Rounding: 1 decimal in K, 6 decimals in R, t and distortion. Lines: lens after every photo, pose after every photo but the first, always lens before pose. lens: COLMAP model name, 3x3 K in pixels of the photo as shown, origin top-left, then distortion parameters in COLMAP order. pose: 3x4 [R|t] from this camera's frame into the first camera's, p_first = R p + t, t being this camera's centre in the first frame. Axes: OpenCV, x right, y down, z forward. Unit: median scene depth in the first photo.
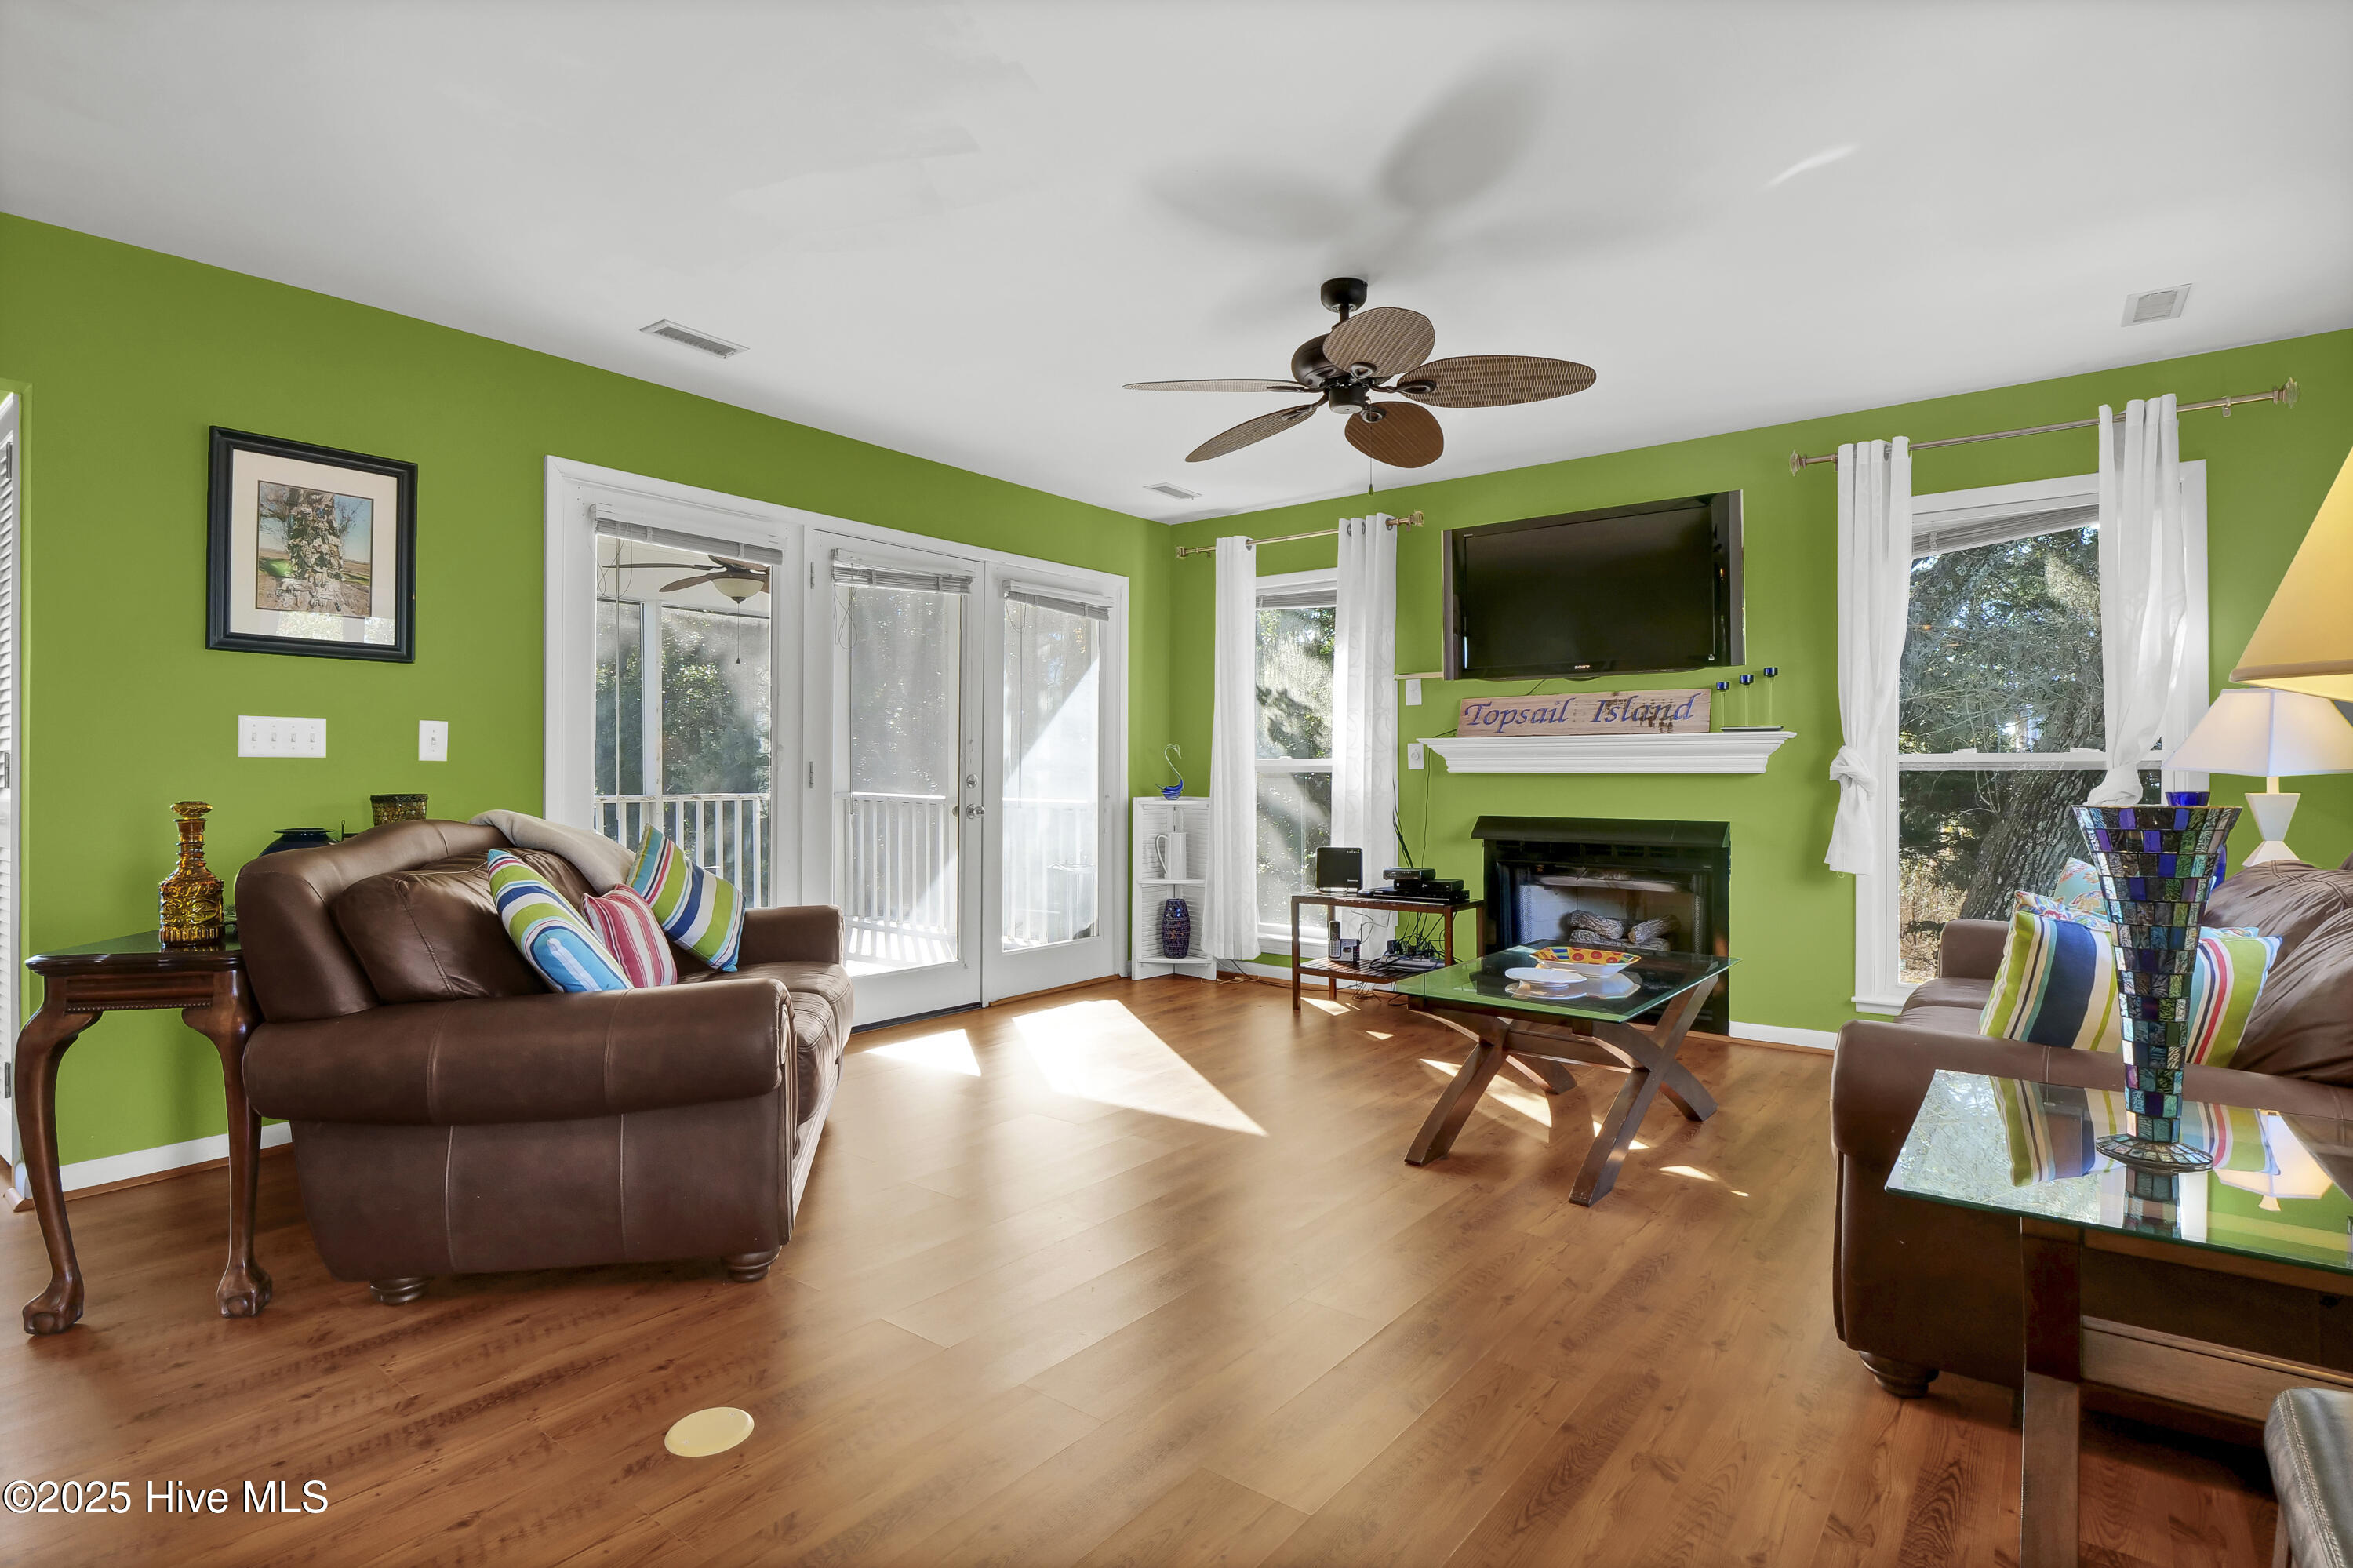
lens RADIAL K [[1173.3, 0, 1175.2], [0, 1173.3, 776.0], [0, 0, 1]] dist [-0.011306, -0.000411]
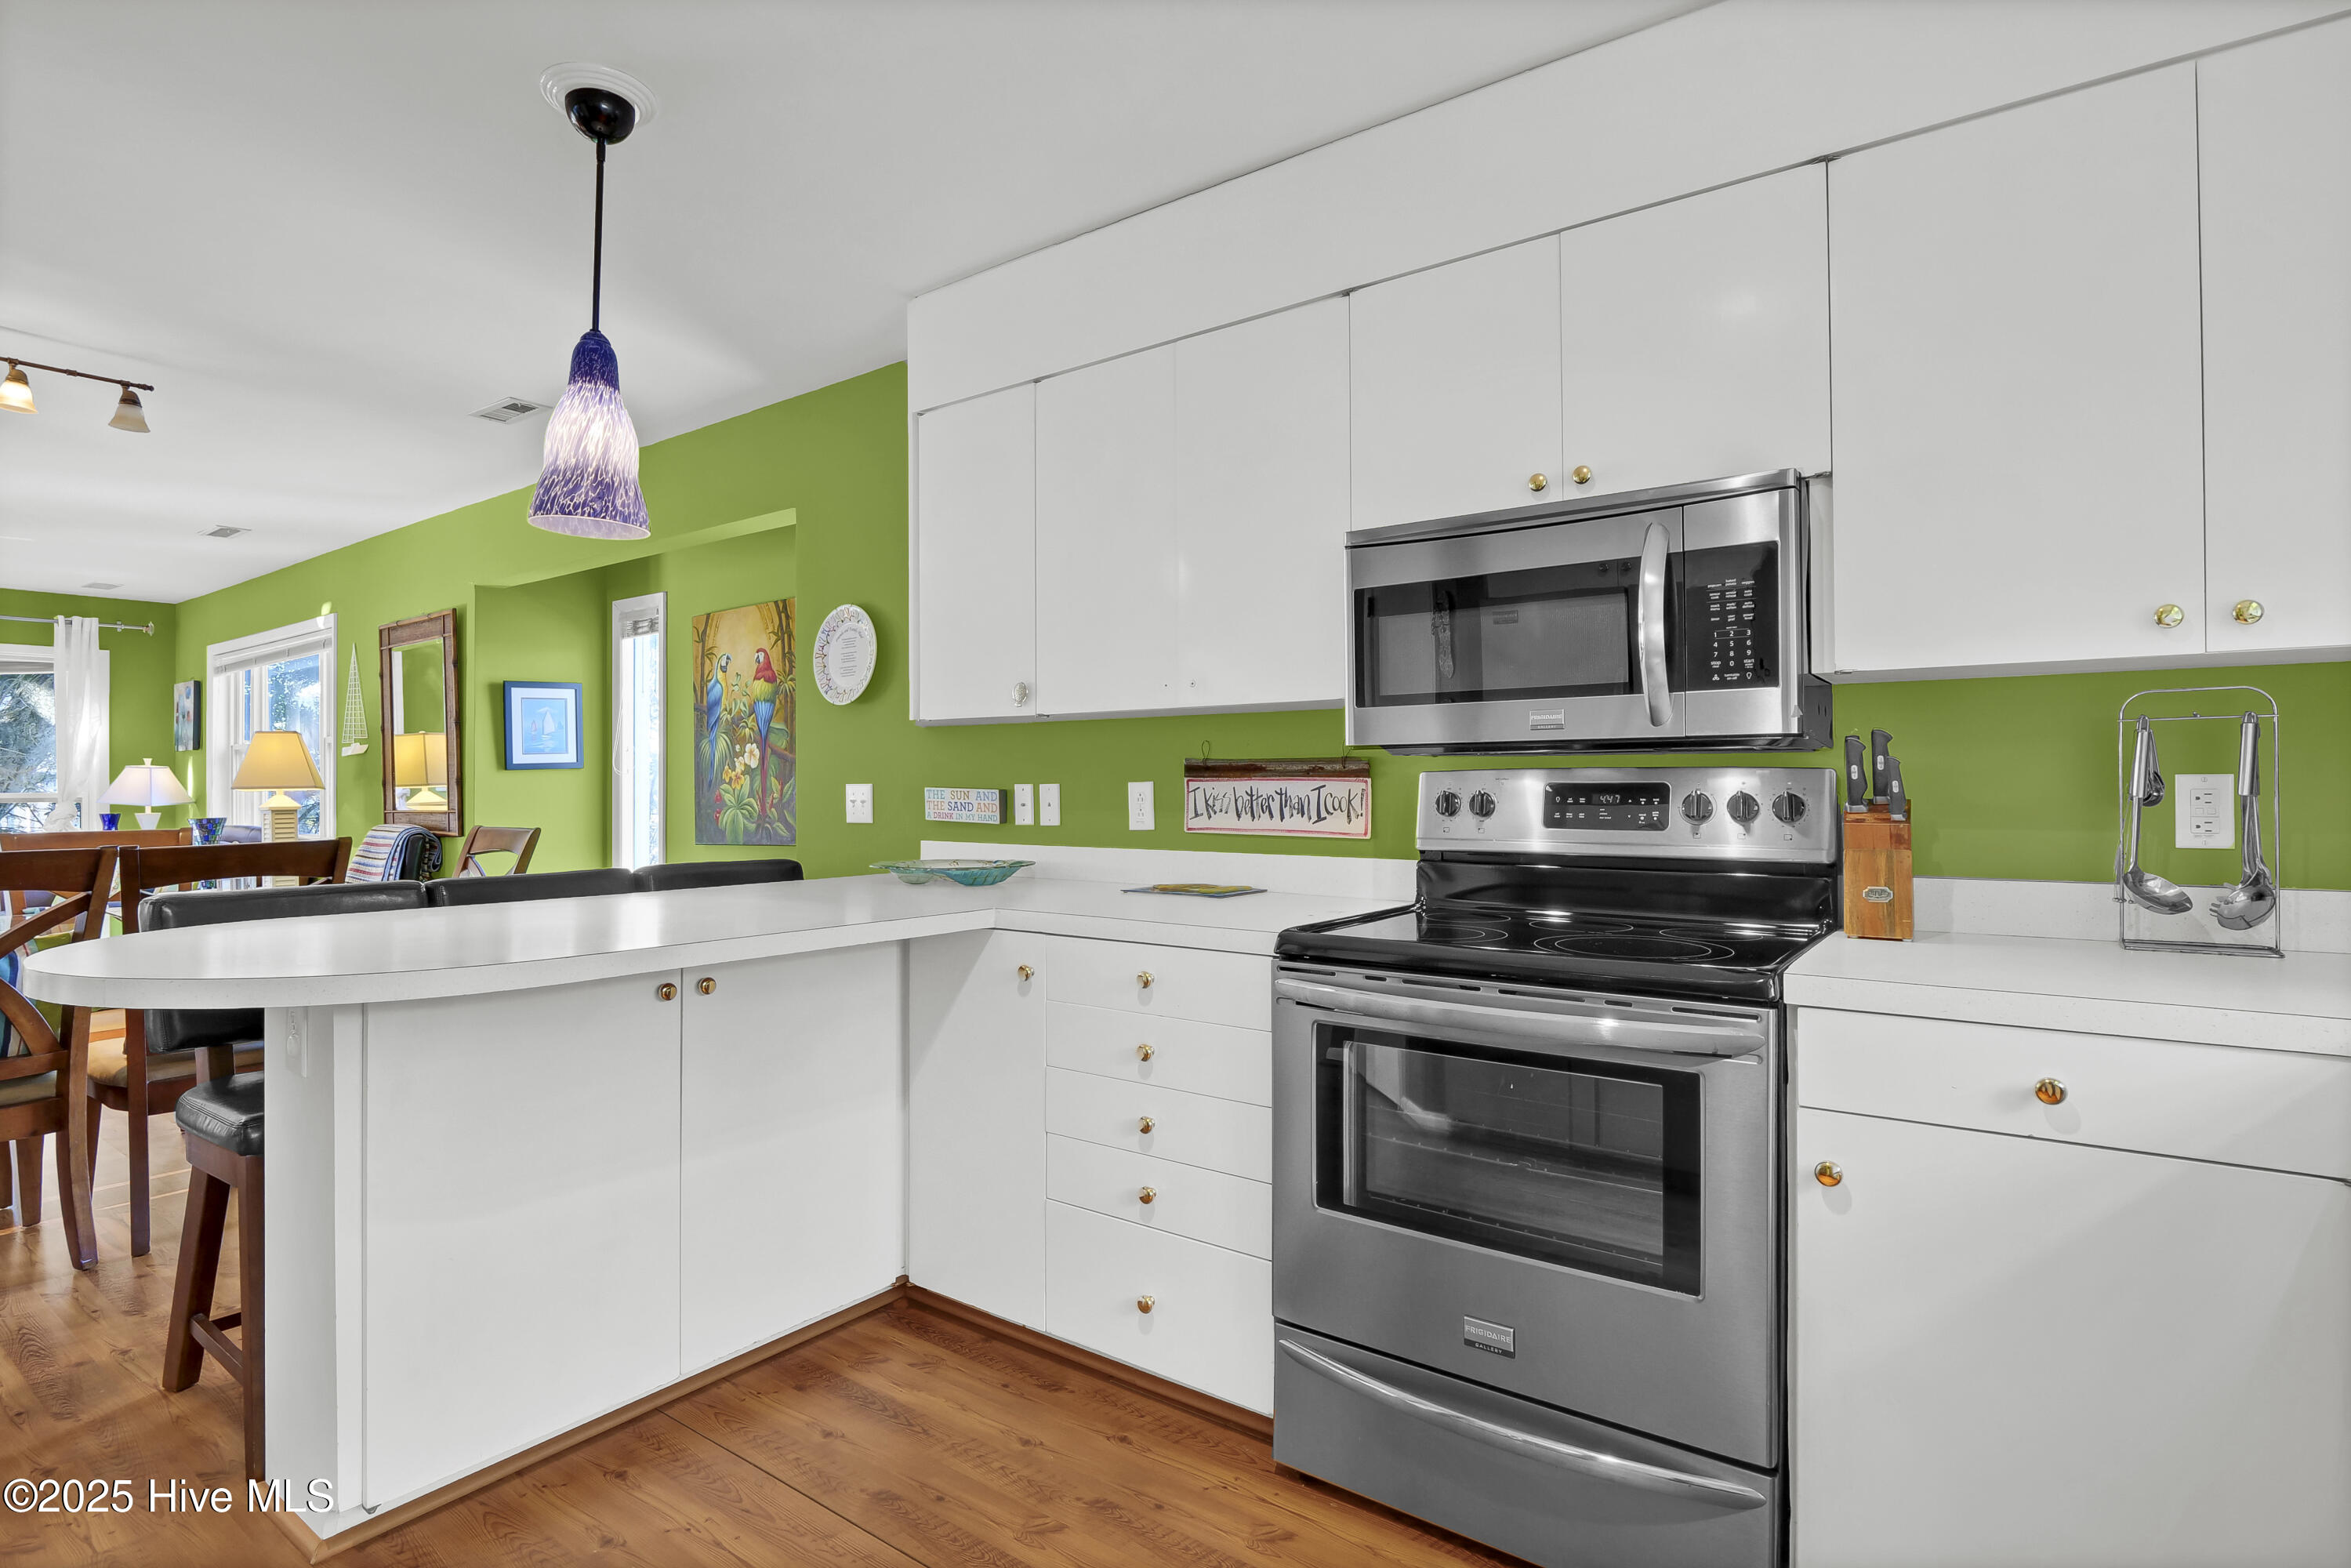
lens RADIAL K [[1172.4, 0, 1142.1], [0, 1172.4, 780.1], [0, 0, 1]] dist [-0.011306, -0.000411]
pose [[-0.004285, 0.004950, 0.999979, -0.849389], [0.001871, 0.999986, -0.004942, -0.022379], [-0.999989, 0.001849, -0.004294, -0.590567]]
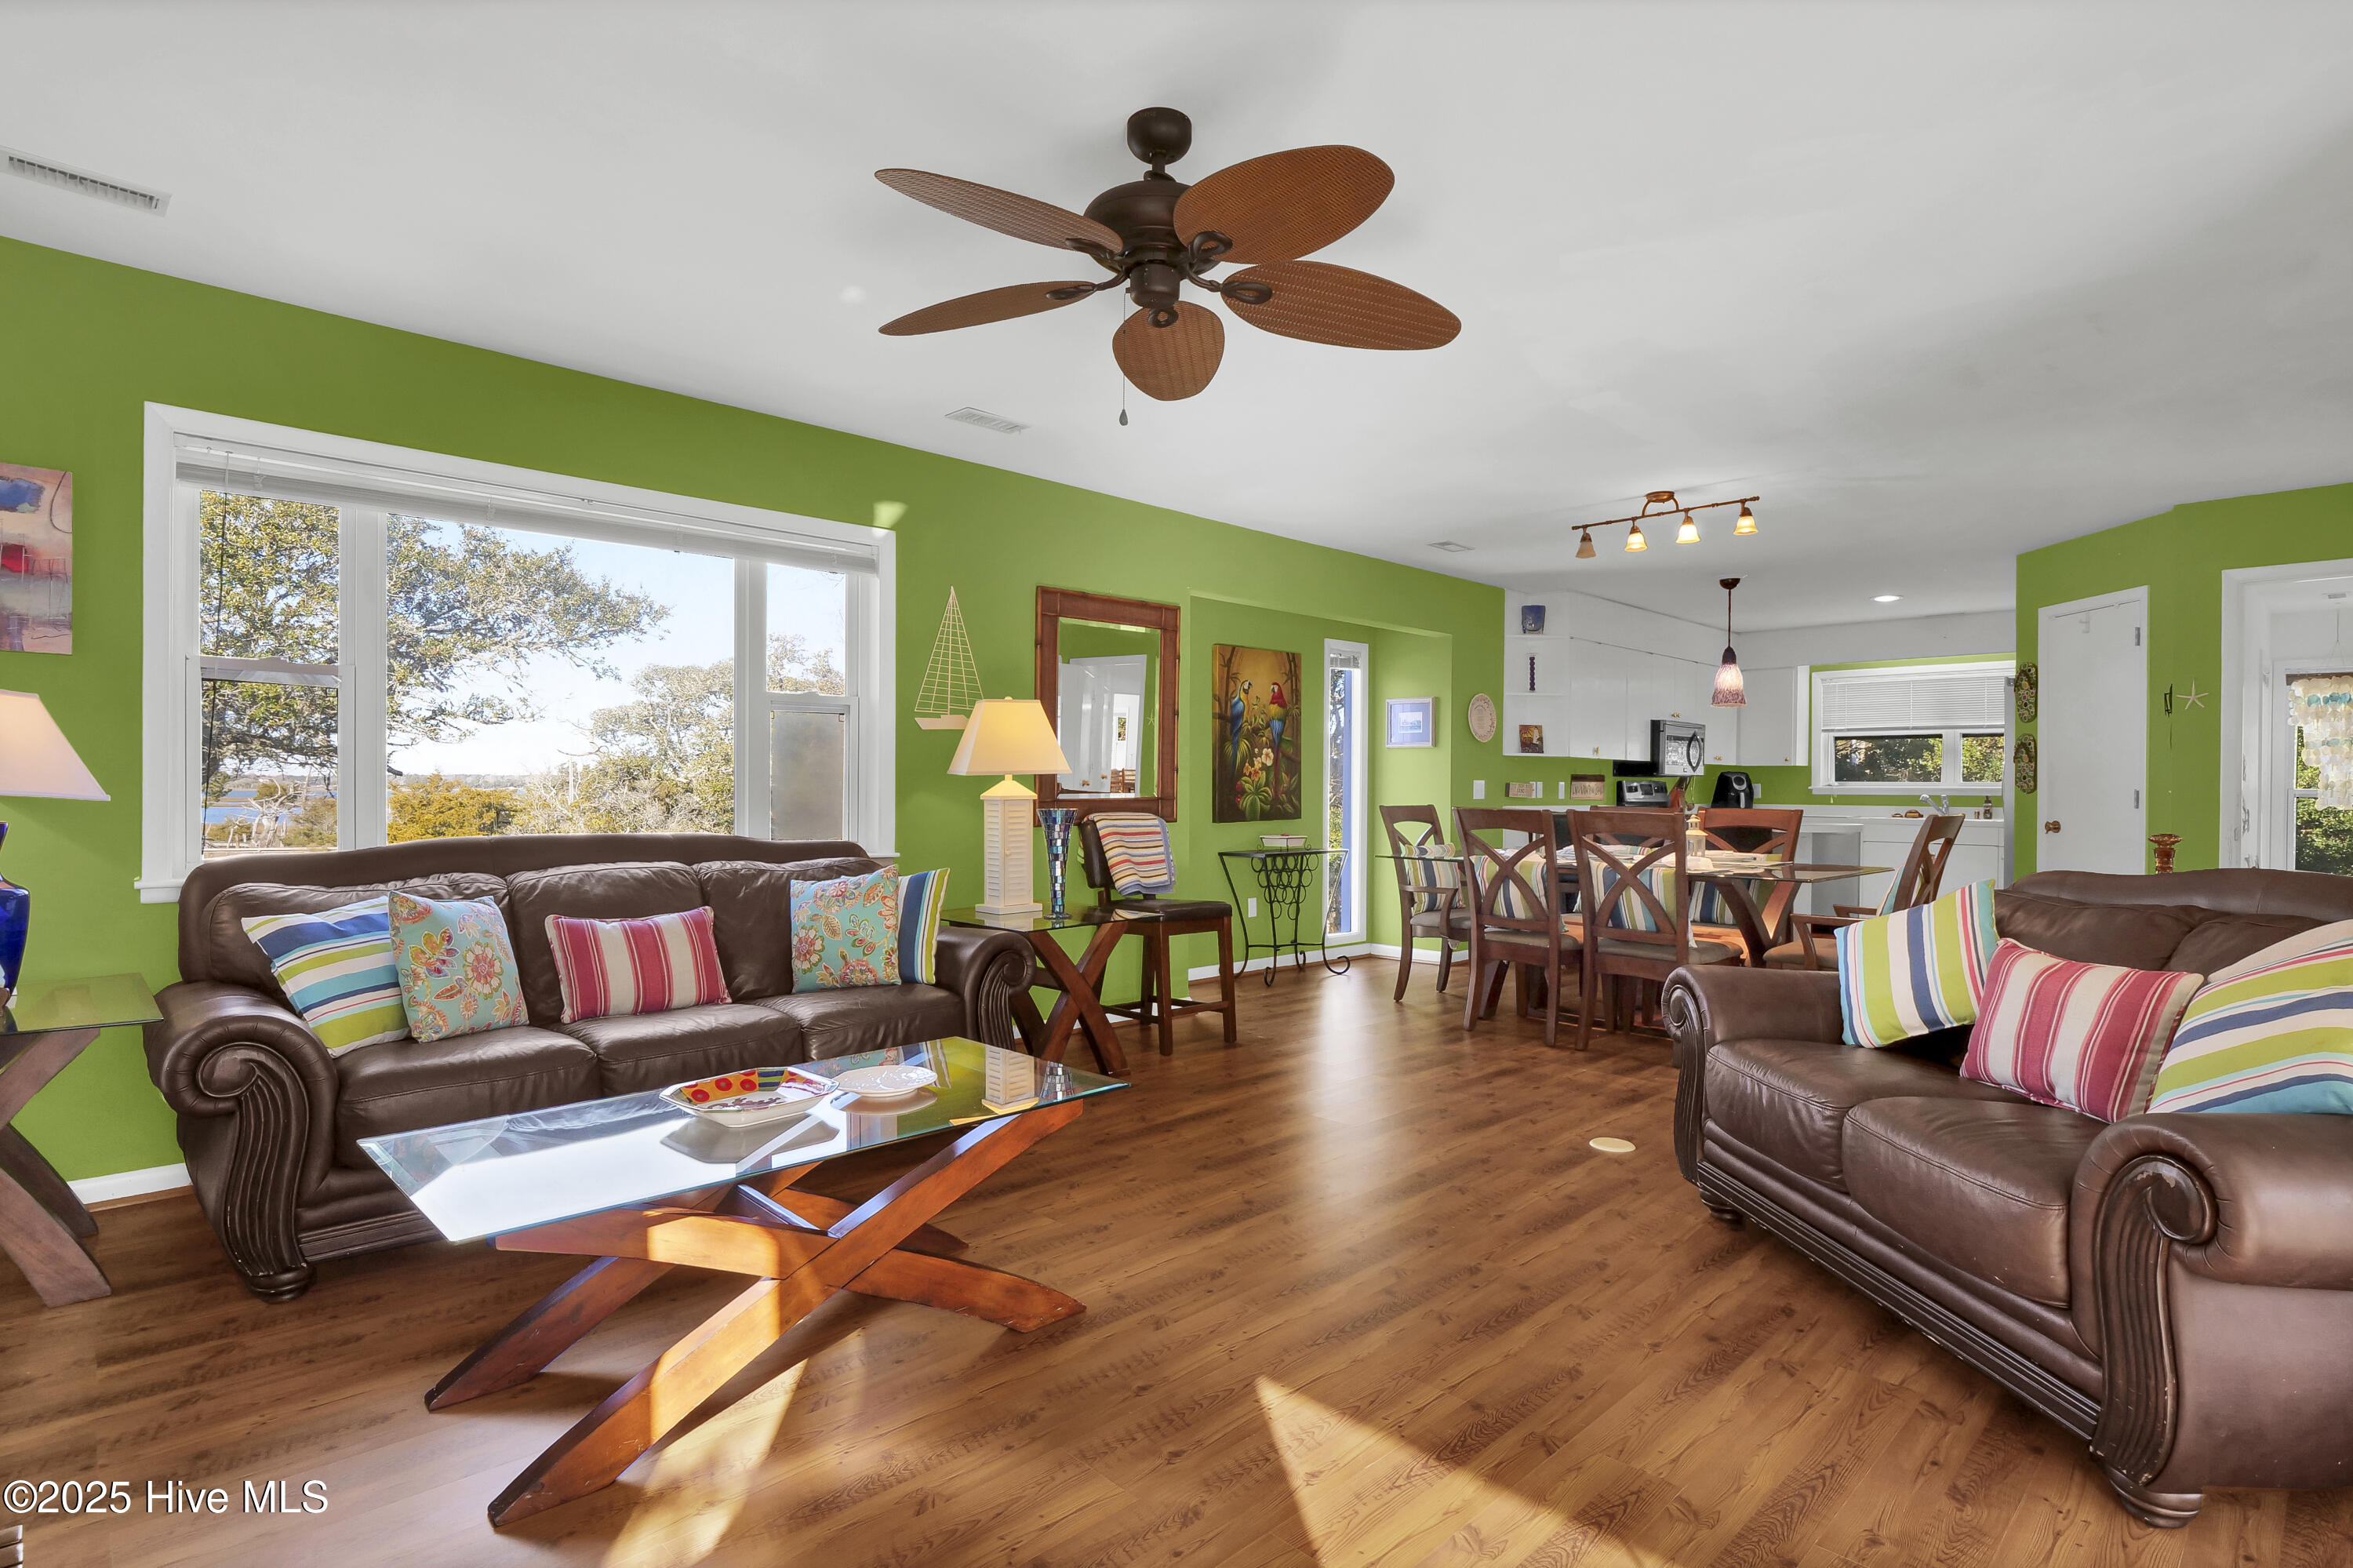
lens RADIAL K [[1173.3, 0, 1162.4], [0, 1173.3, 797.4], [0, 0, 1]] dist [-0.011306, -0.000411]
pose [[-0.988188, -0.007407, 0.153065, 0.018850], [-0.006676, 0.999964, 0.005291, -0.007357], [-0.153099, 0.004207, -0.988202, 1.077628]]
